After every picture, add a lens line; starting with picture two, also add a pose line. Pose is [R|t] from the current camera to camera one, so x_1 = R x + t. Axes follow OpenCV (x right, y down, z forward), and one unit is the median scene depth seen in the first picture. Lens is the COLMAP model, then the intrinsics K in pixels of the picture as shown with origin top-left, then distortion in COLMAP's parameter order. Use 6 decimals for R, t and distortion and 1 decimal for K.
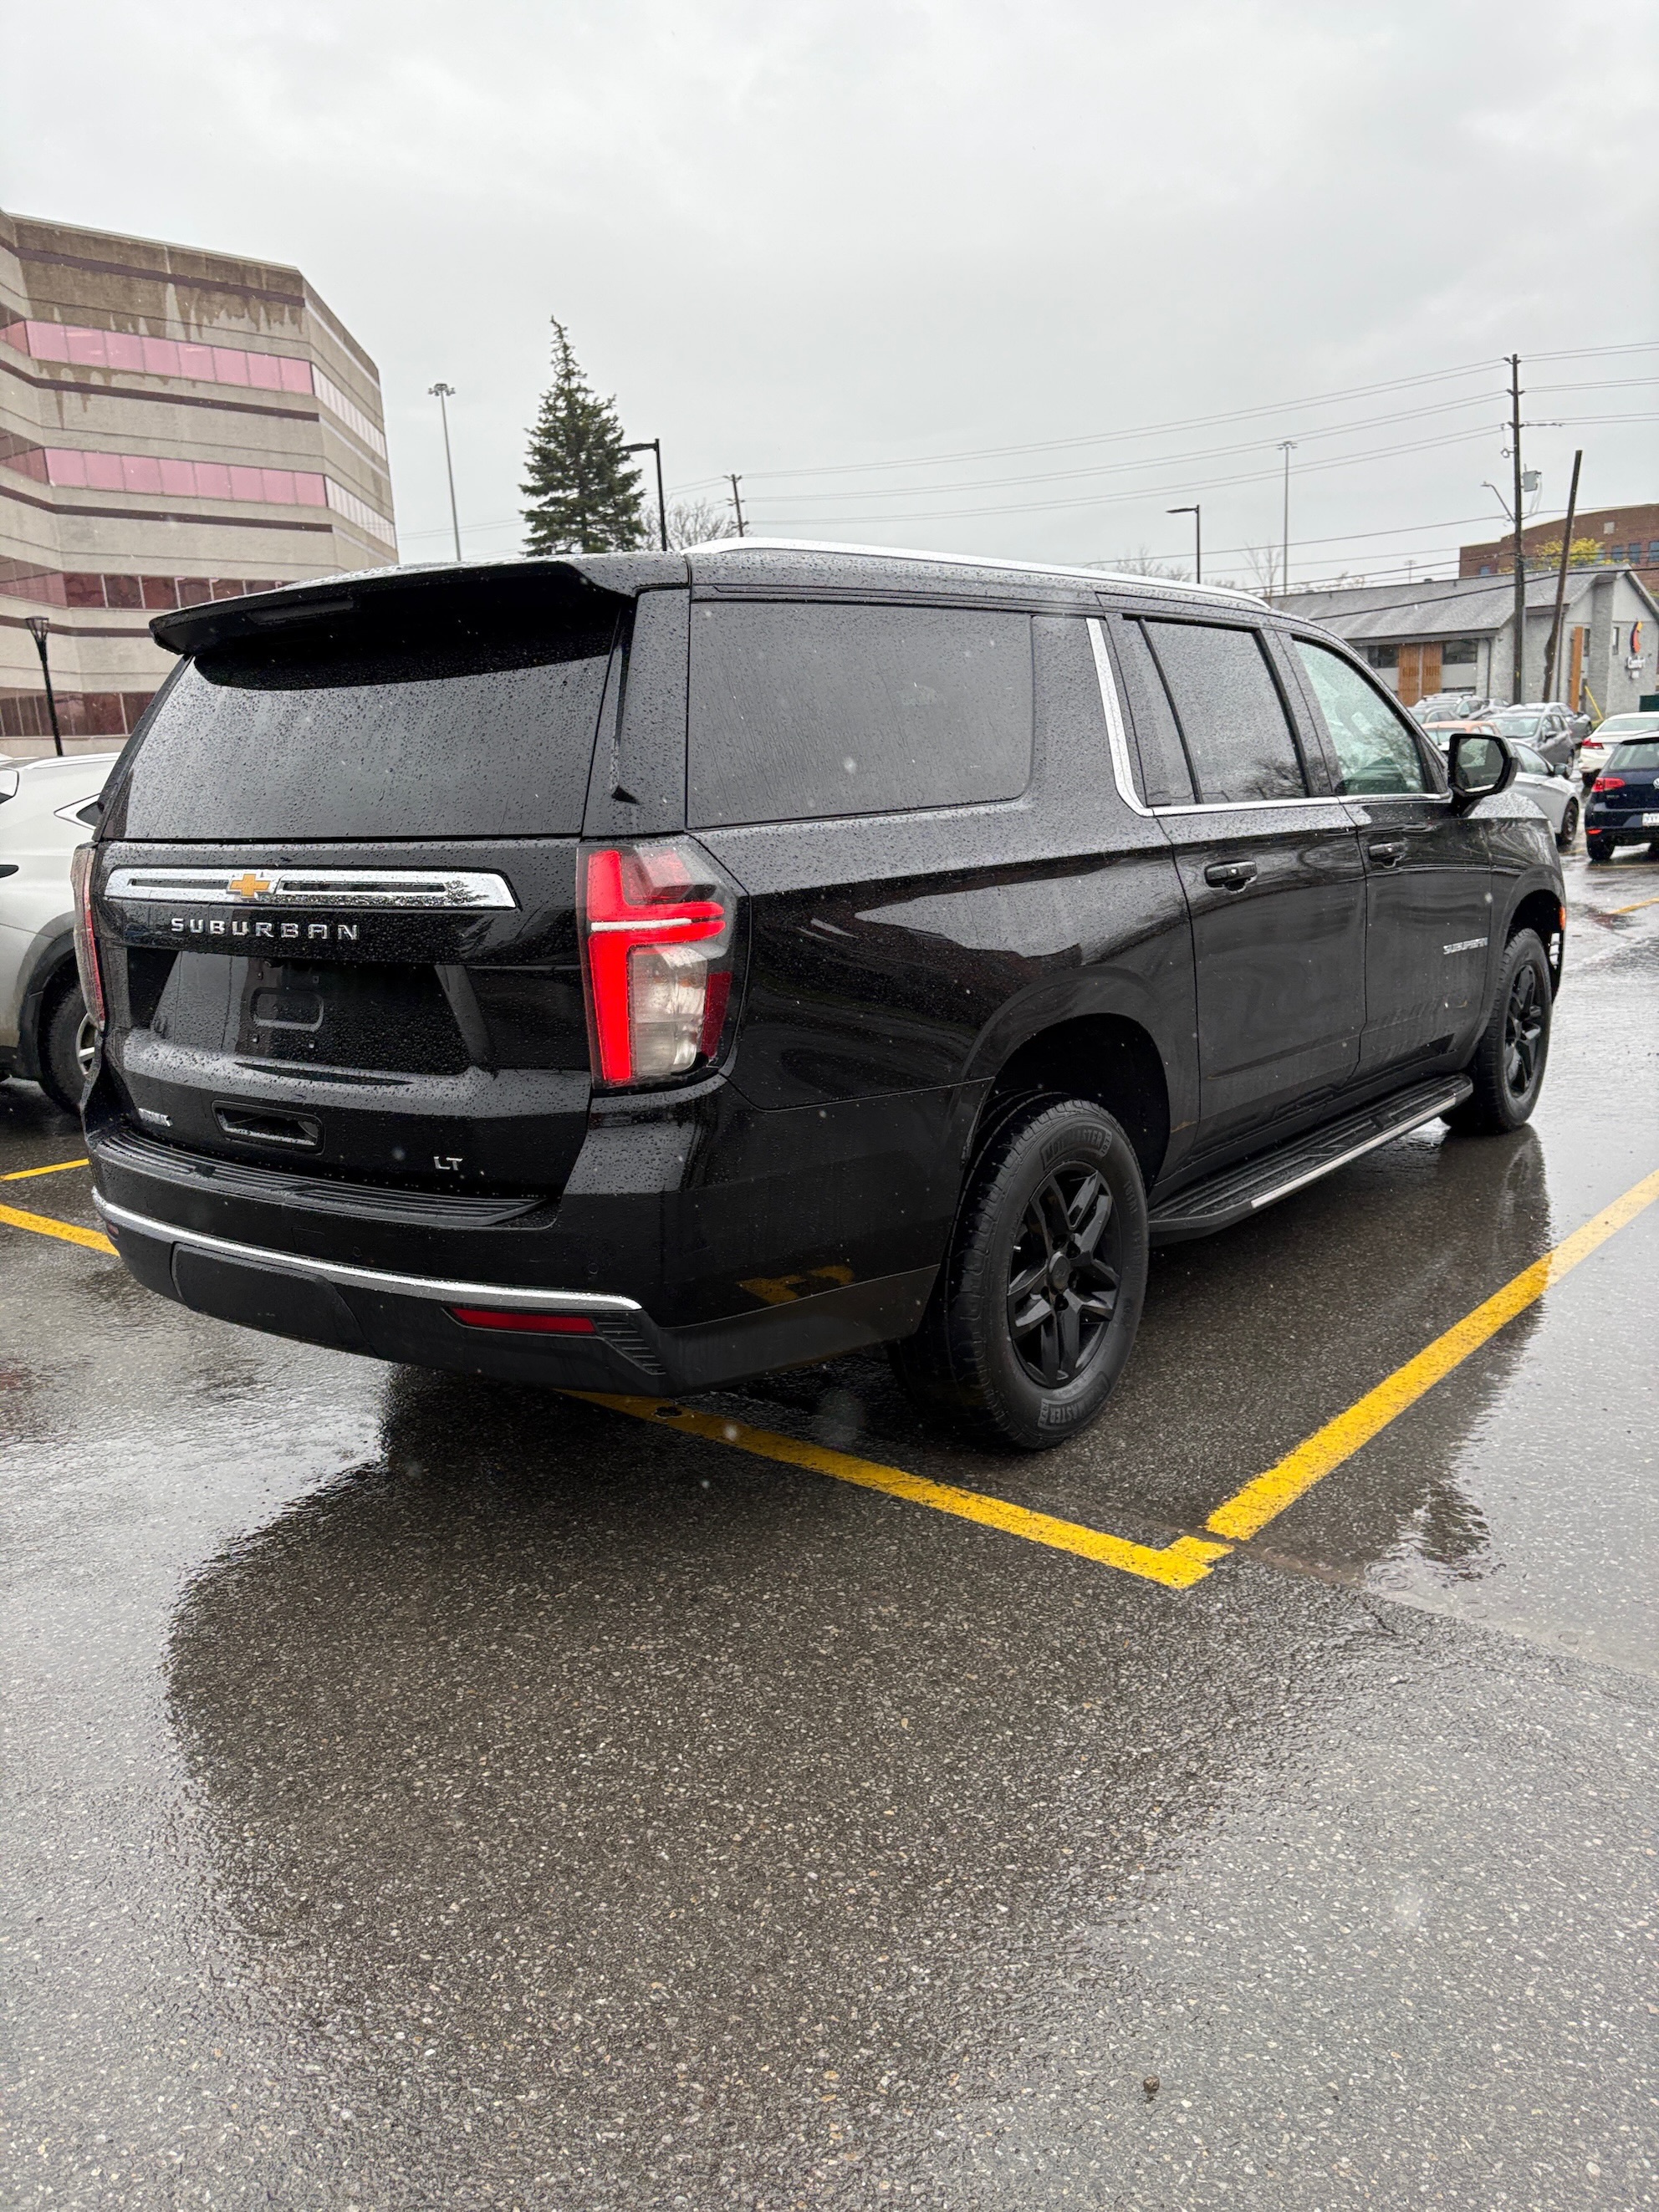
lens RADIAL K [[1689.1, 0, 836.5], [0, 1689.1, 1105.9], [0, 0, 1]] dist [0.024543, 0.023085]
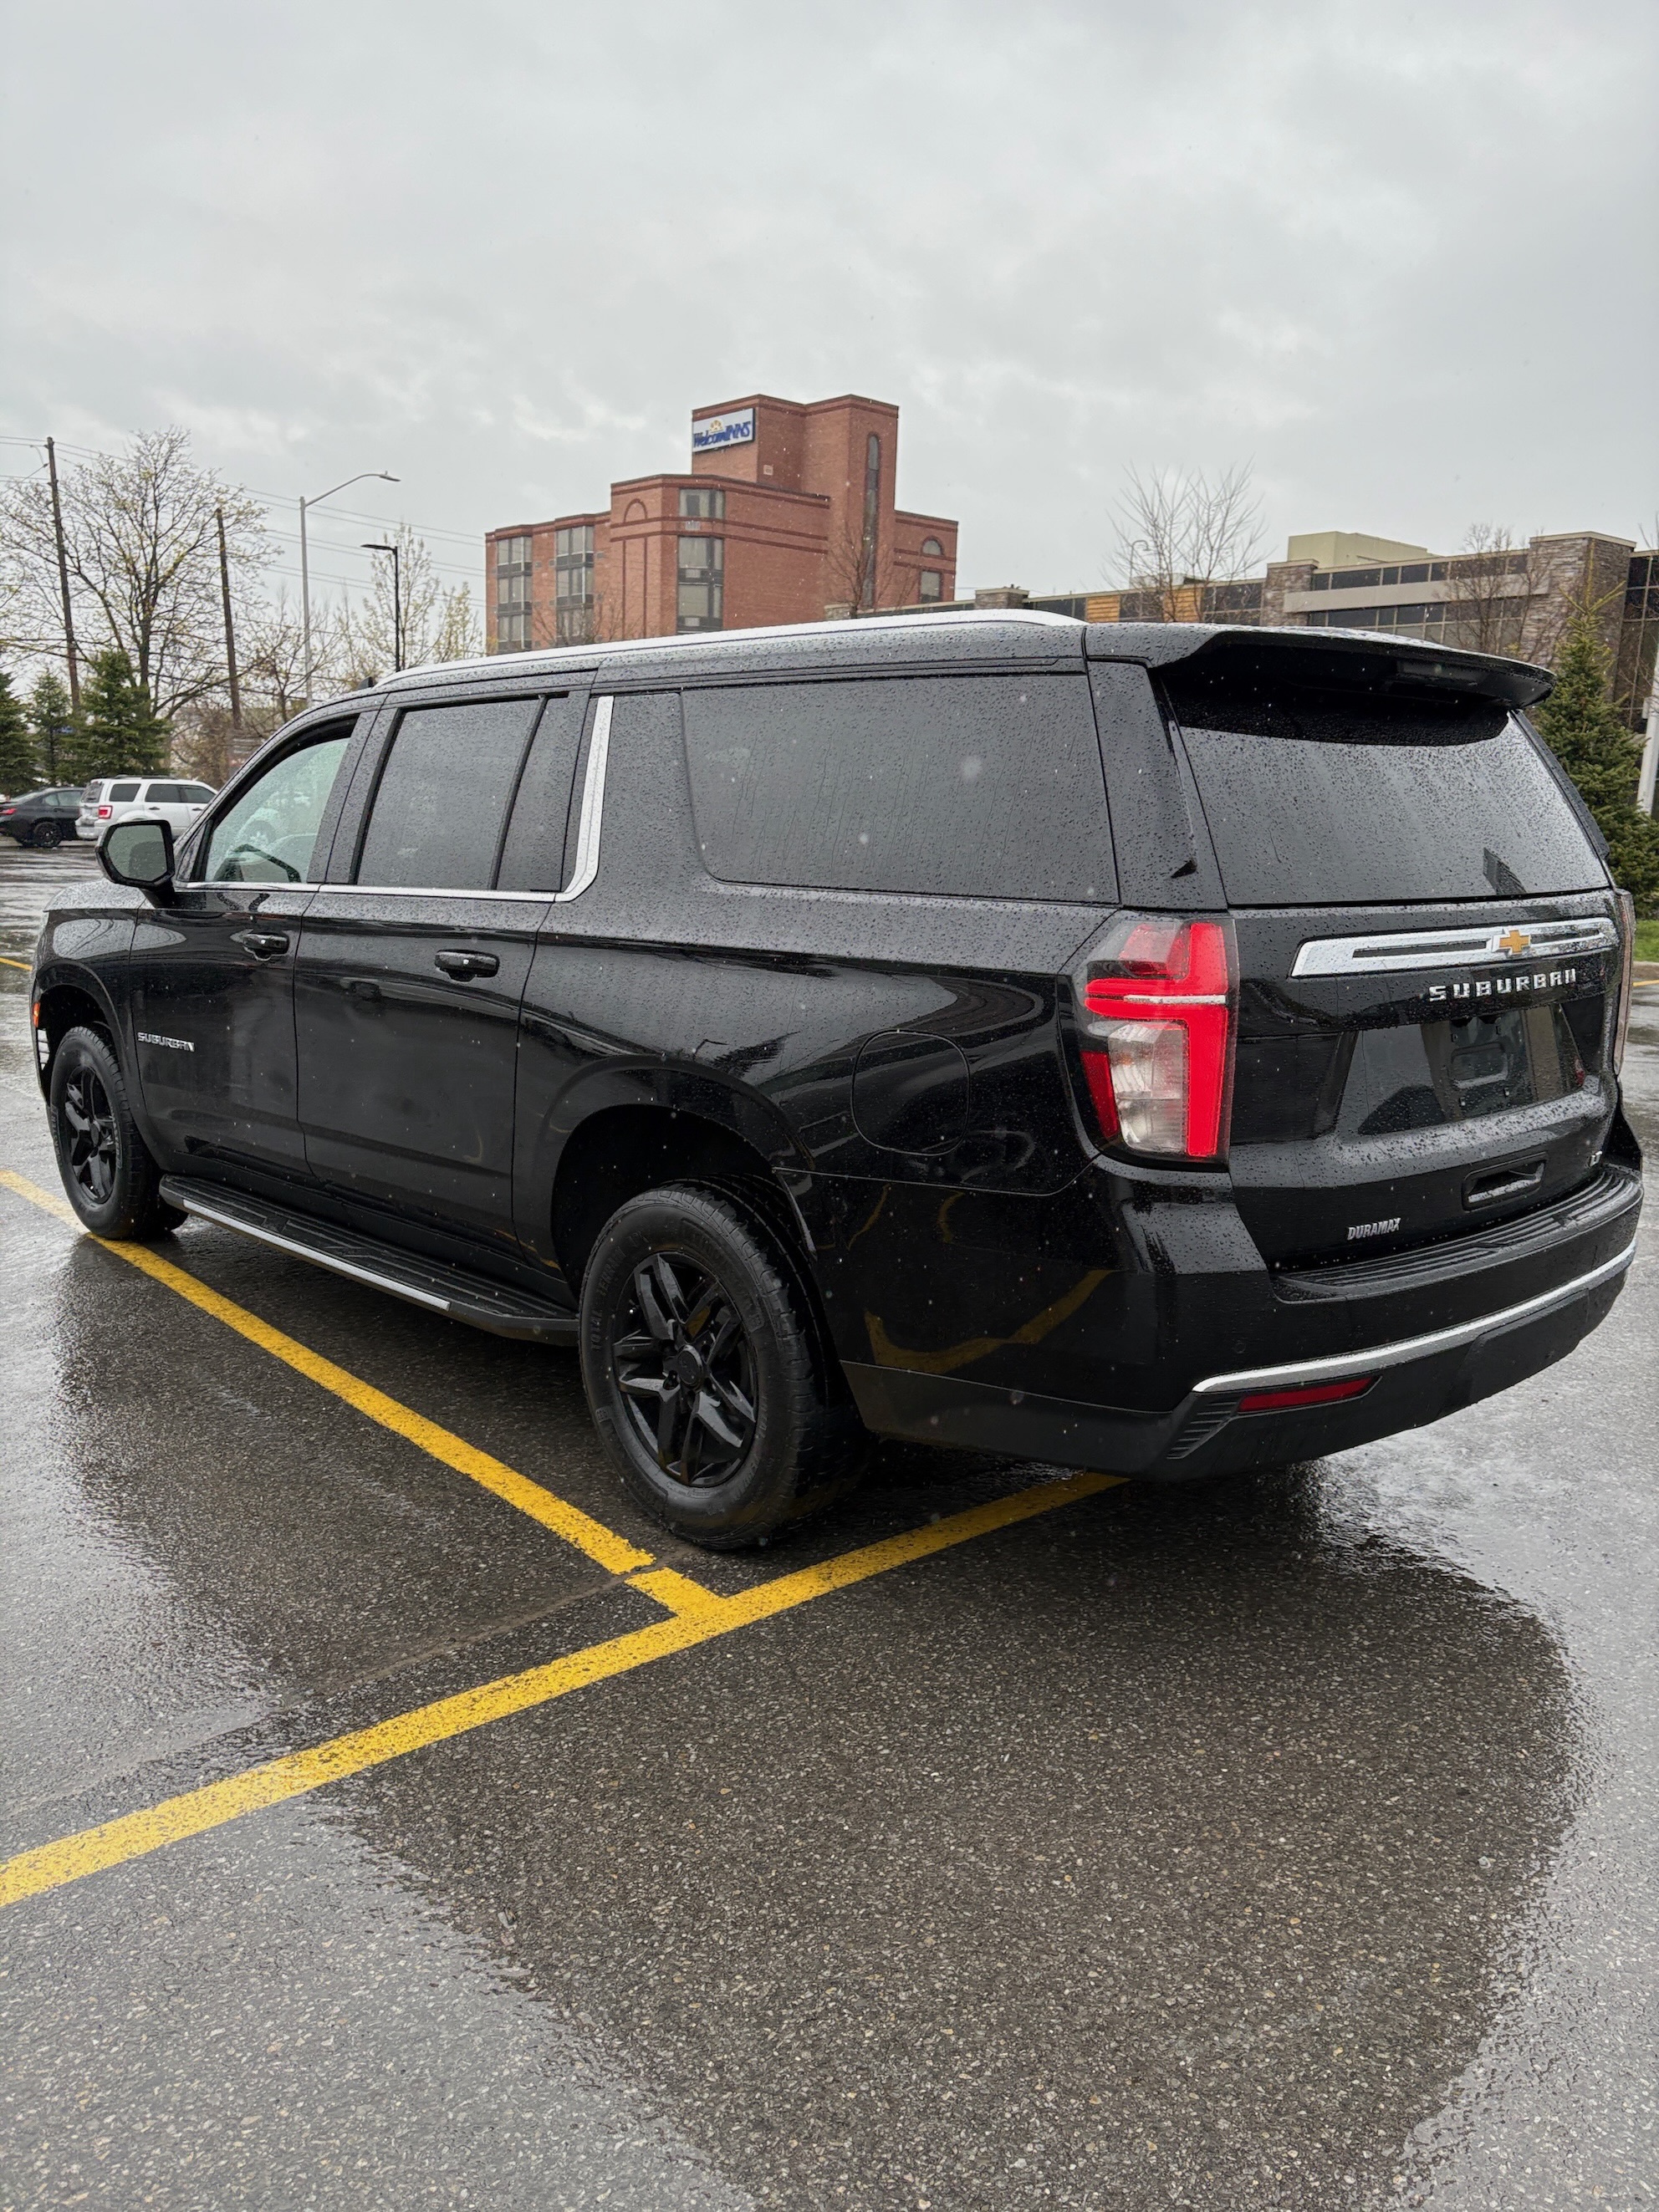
lens RADIAL K [[1689.1, 0, 850.2], [0, 1689.1, 1116.4], [0, 0, 1]] dist [0.024543, 0.023085]
pose [[0.157131, -0.130905, 0.978864, -1.388687], [0.179954, 0.978377, 0.101953, -0.199461], [-0.971044, 0.160131, 0.177290, 1.204410]]
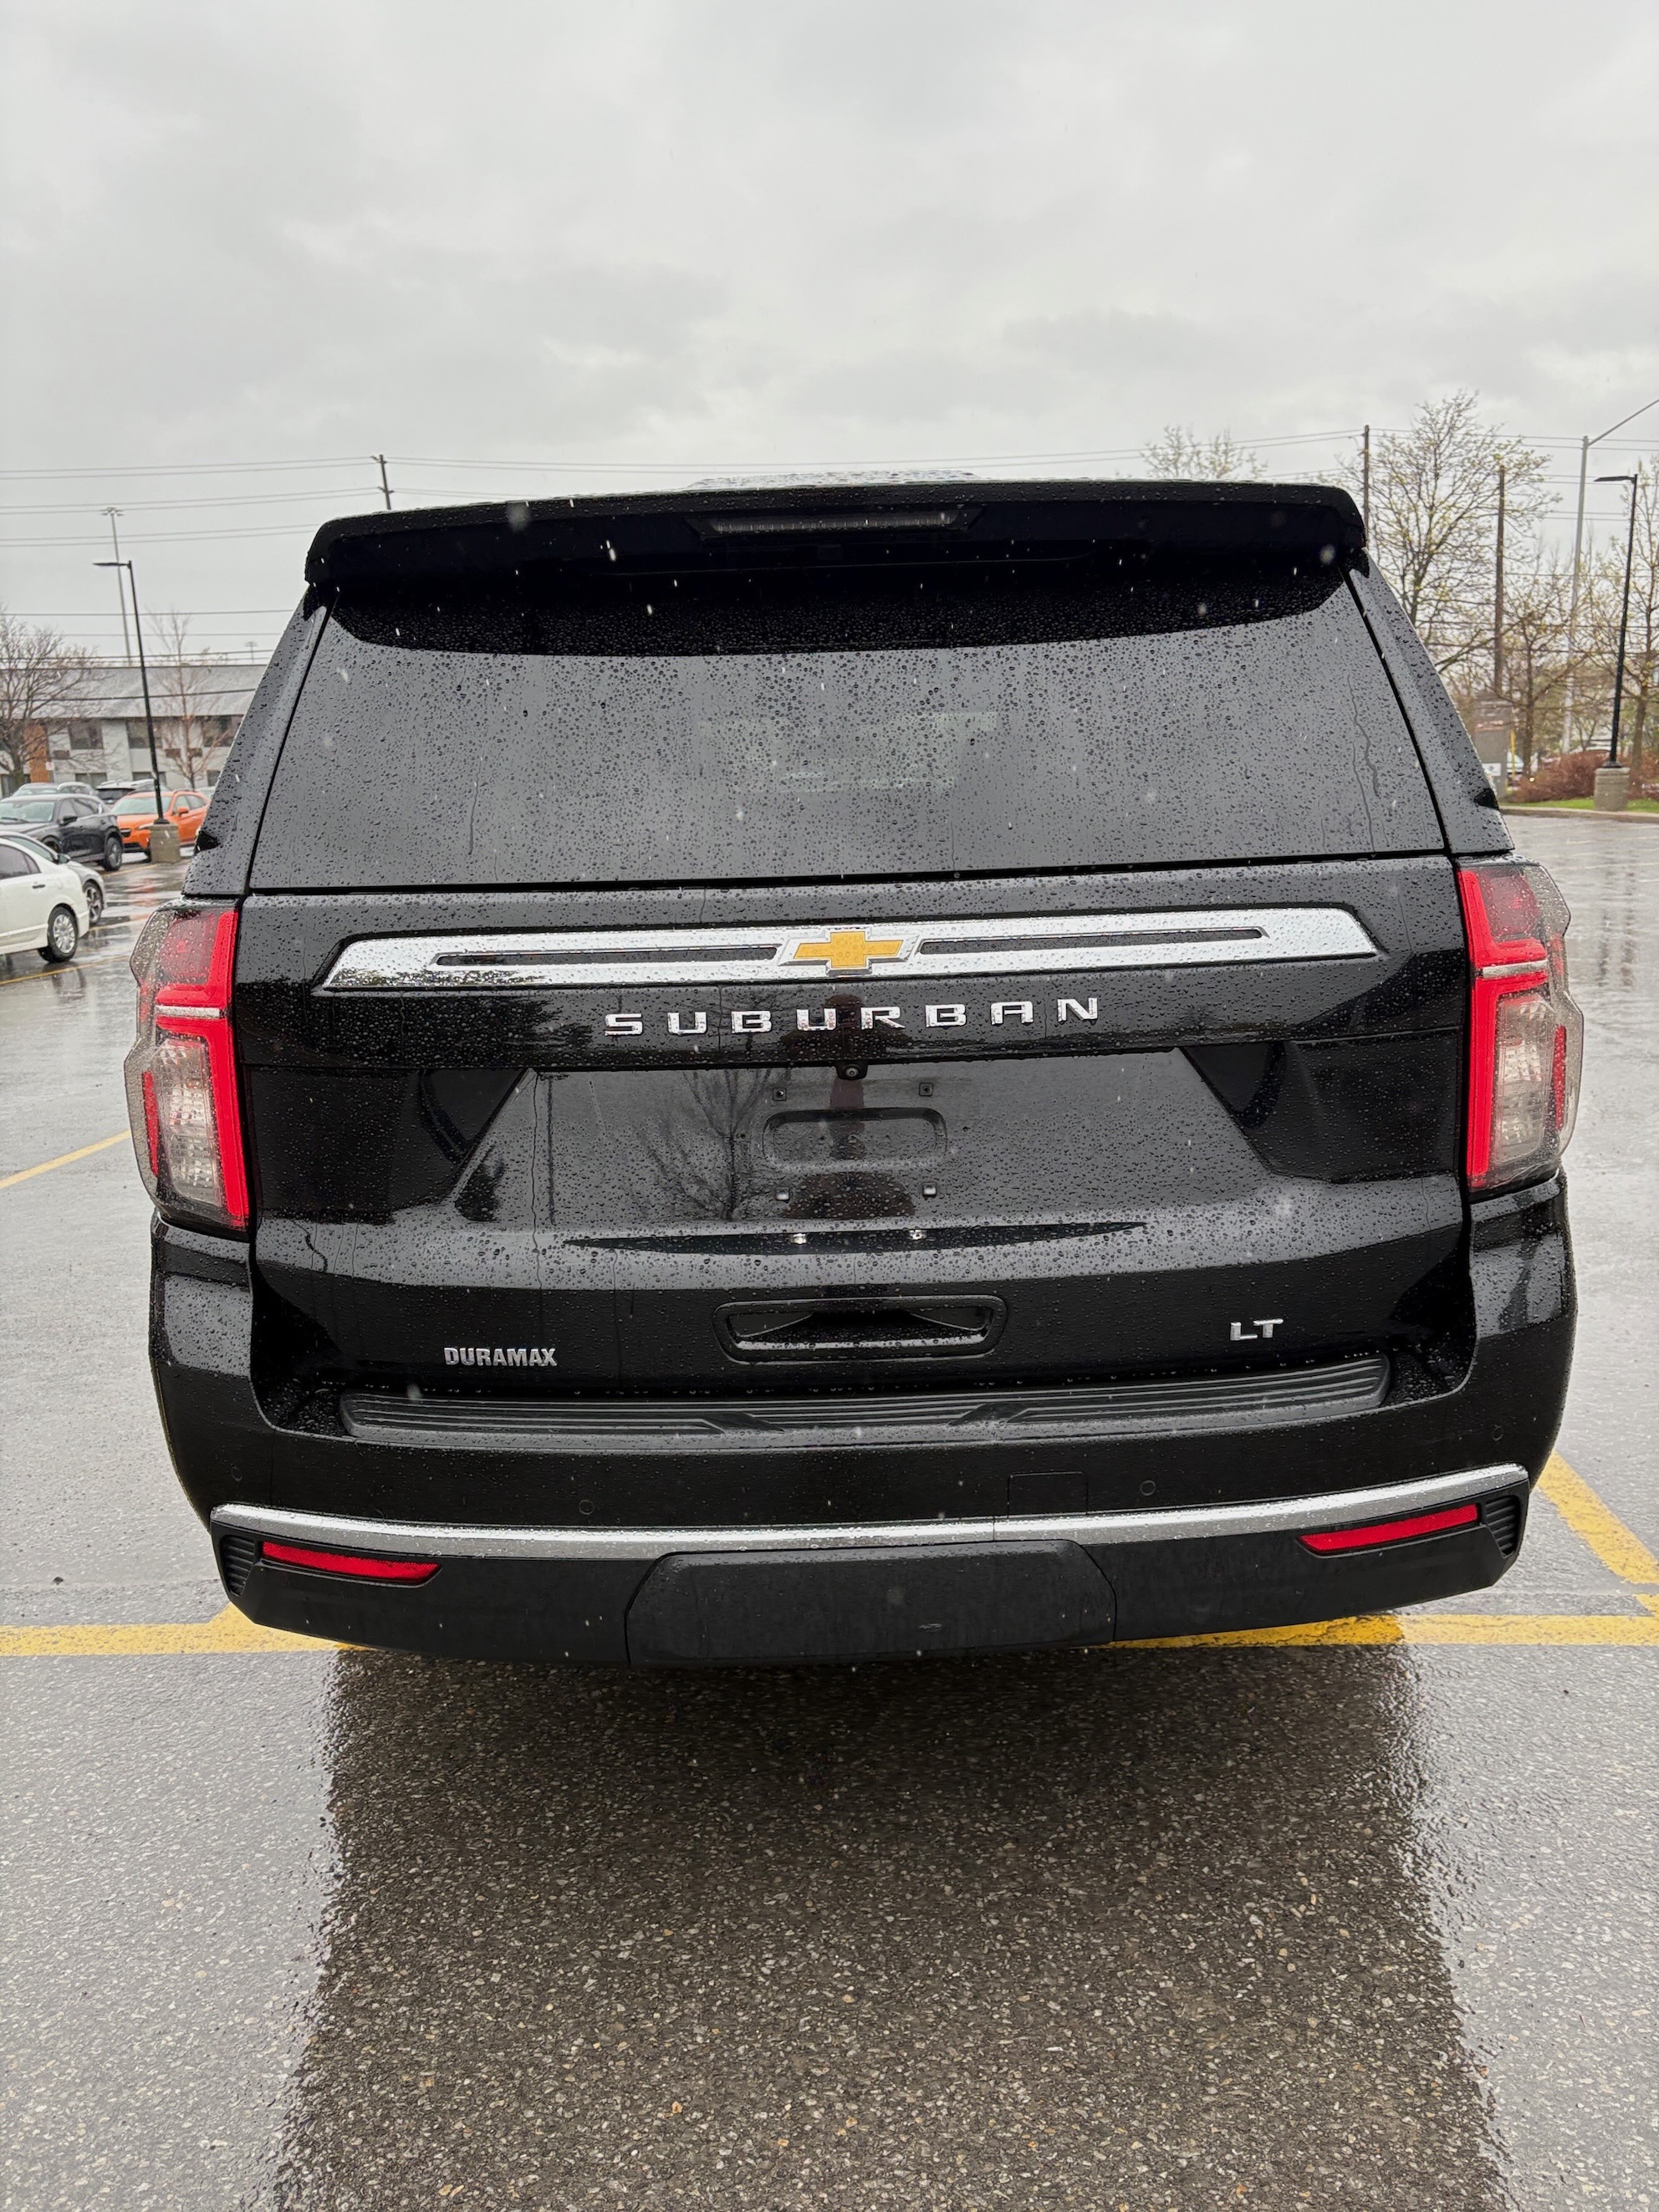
lens RADIAL K [[1689.1, 0, 832.0], [0, 1689.1, 1101.7], [0, 0, 1]] dist [0.024543, 0.023085]
pose [[0.796369, -0.092862, 0.597640, -0.716725], [0.121292, 0.992589, -0.007395, -0.068938], [-0.592524, 0.078378, 0.801731, 0.500983]]
